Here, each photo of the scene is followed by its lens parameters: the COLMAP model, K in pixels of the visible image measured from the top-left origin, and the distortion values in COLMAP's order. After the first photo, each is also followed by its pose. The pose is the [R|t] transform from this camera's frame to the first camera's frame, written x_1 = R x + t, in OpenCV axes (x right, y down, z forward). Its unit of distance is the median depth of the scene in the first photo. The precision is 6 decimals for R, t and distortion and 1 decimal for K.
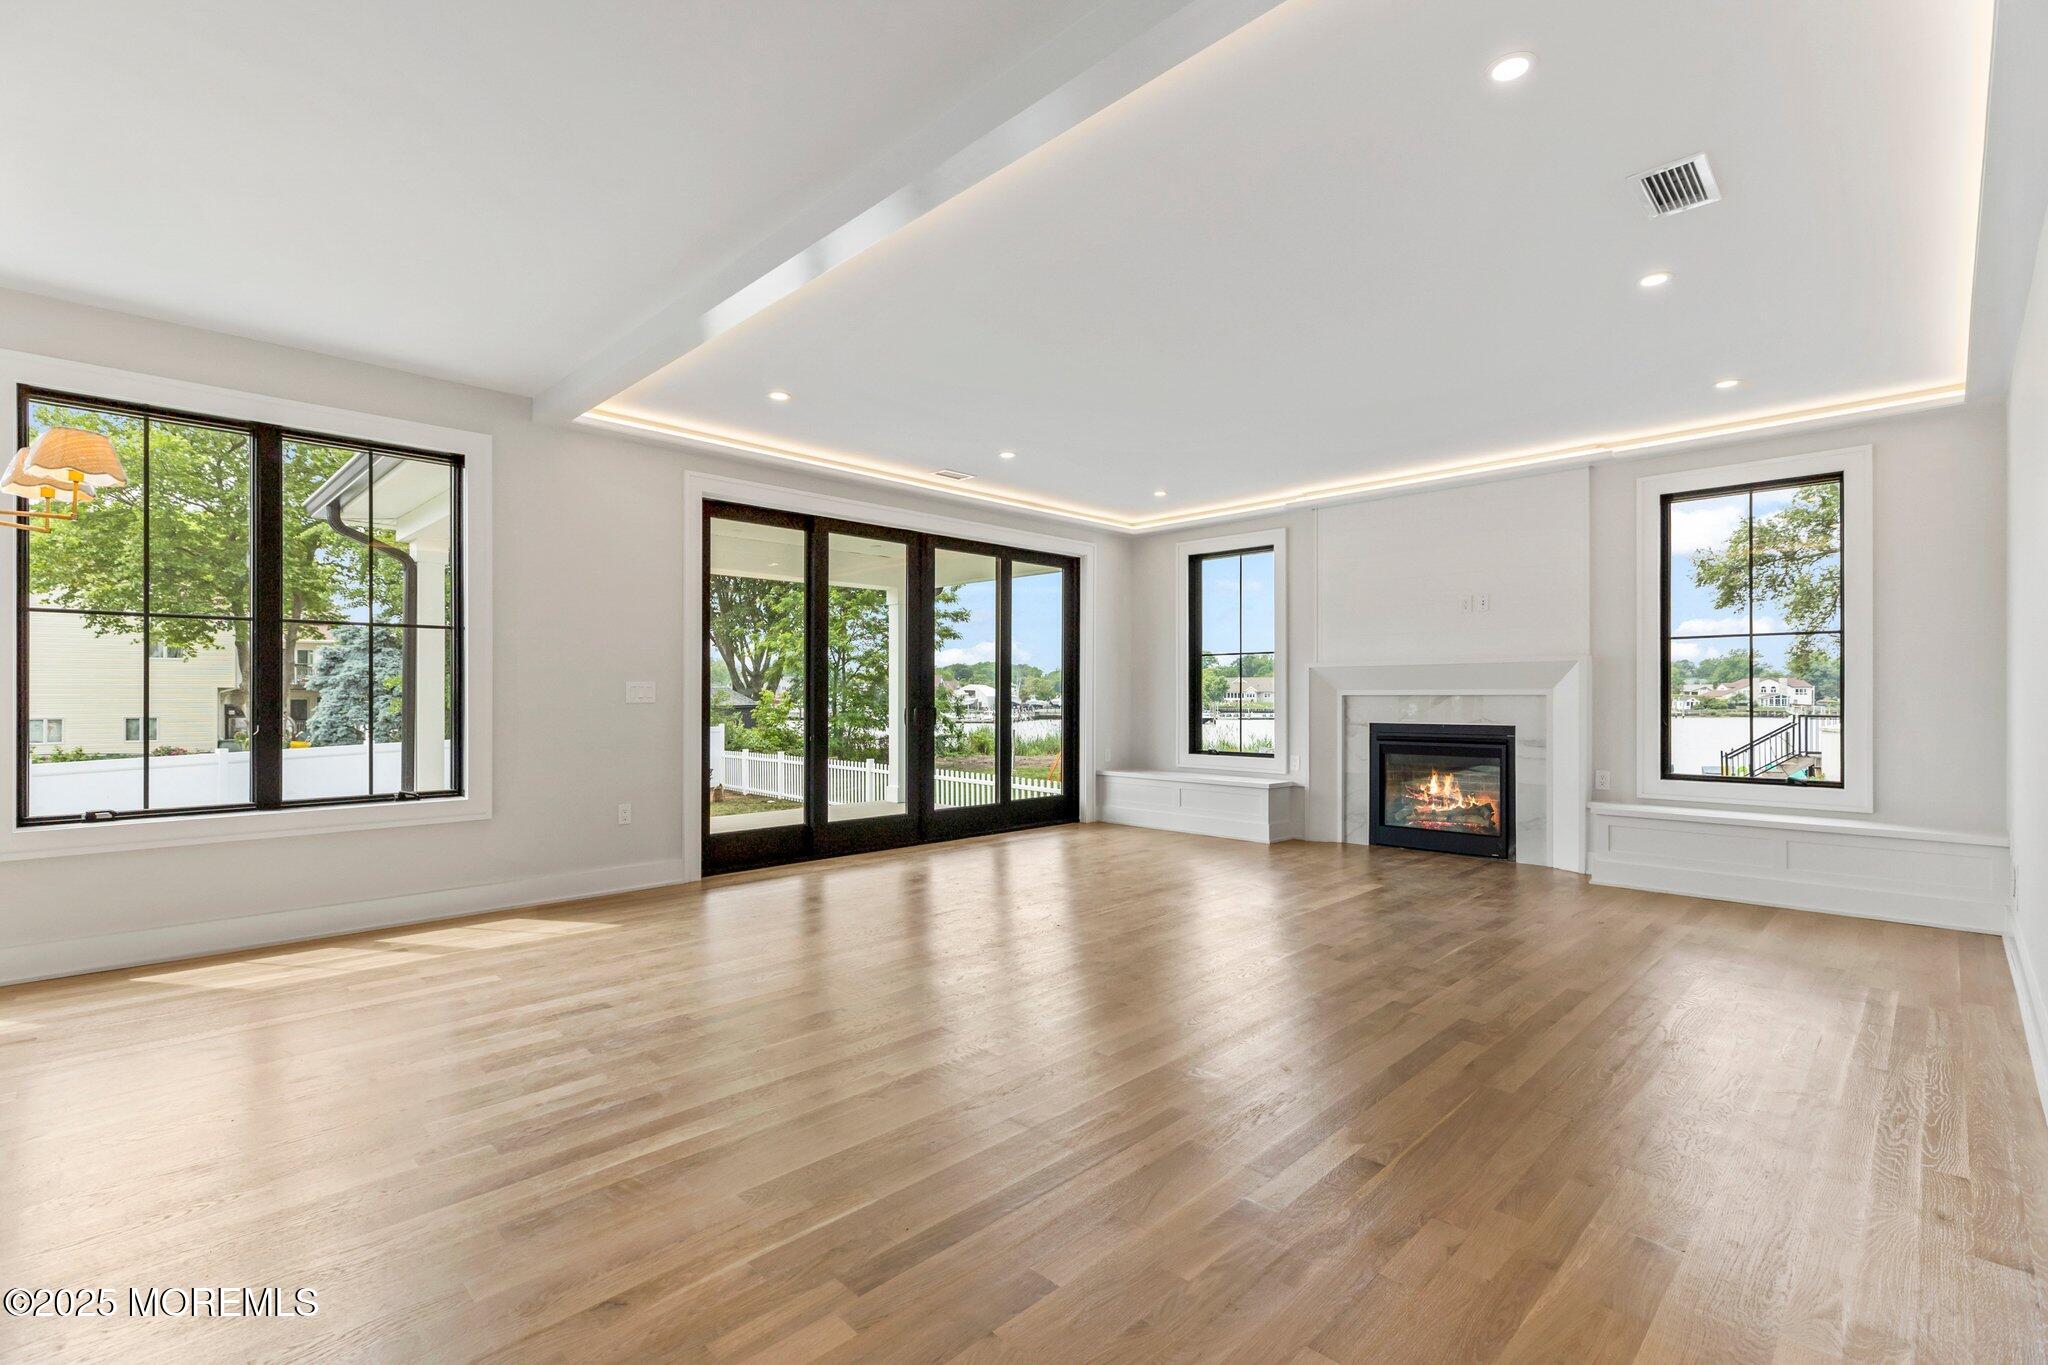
lens RADIAL K [[919.1, 0, 1022.4], [0, 919.1, 695.0], [0, 0, 1]] dist [0.000701, 0.000259]
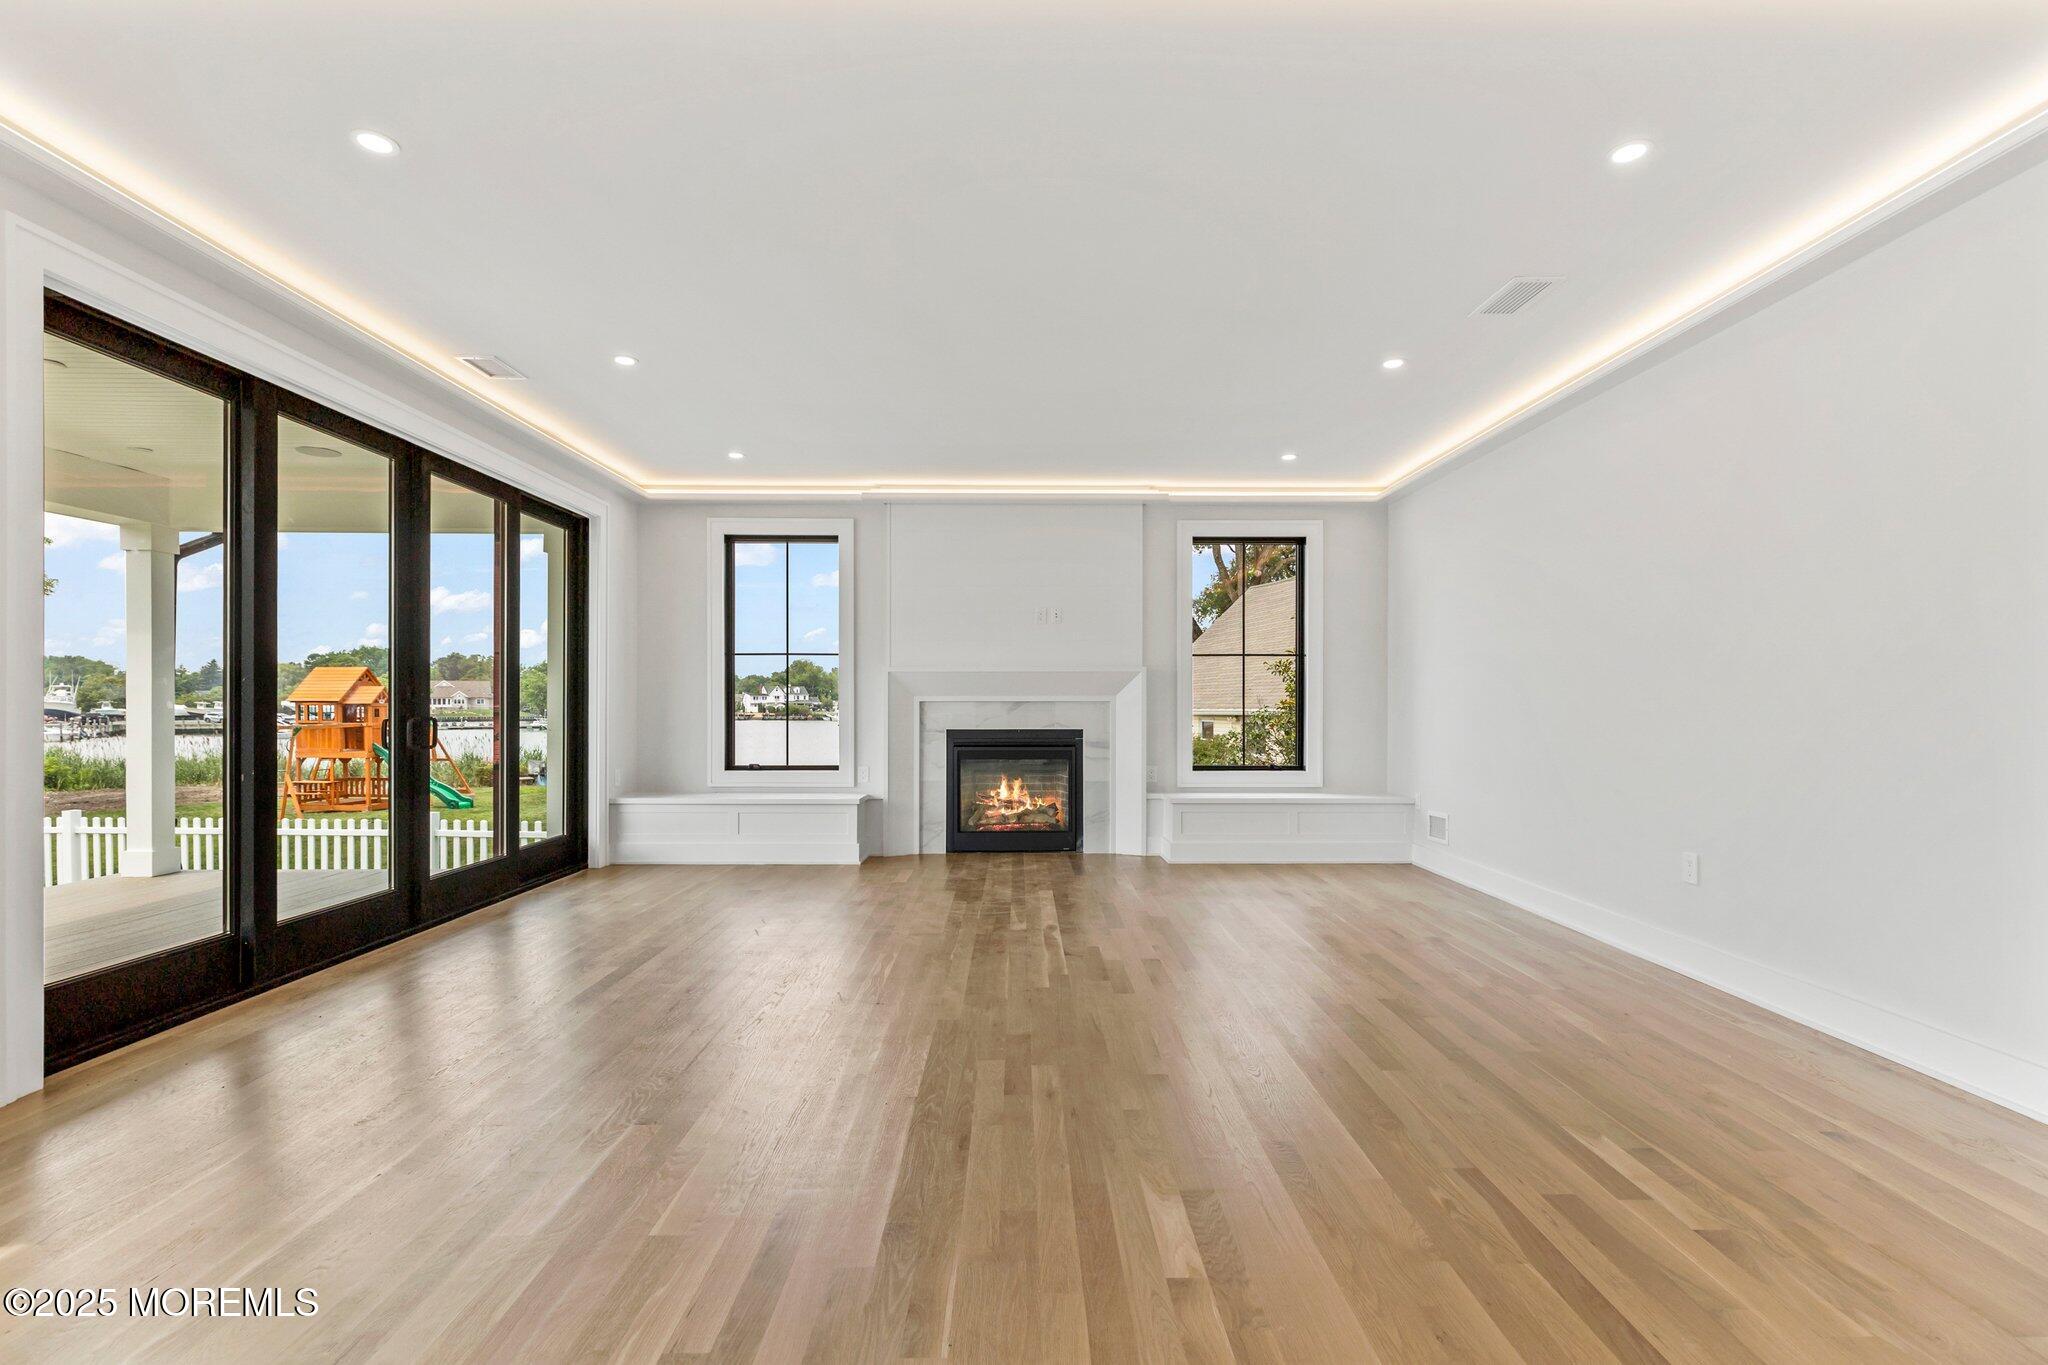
lens RADIAL K [[931.8, 0, 1031.3], [0, 931.8, 694.3], [0, 0, 1]] dist [0.004111, 0.000327]
pose [[0.699091, 0.006898, 0.715000, -0.268432], [-0.001484, 0.999965, -0.008197, 0.000912], [-0.715031, 0.004669, 0.699077, 0.233753]]
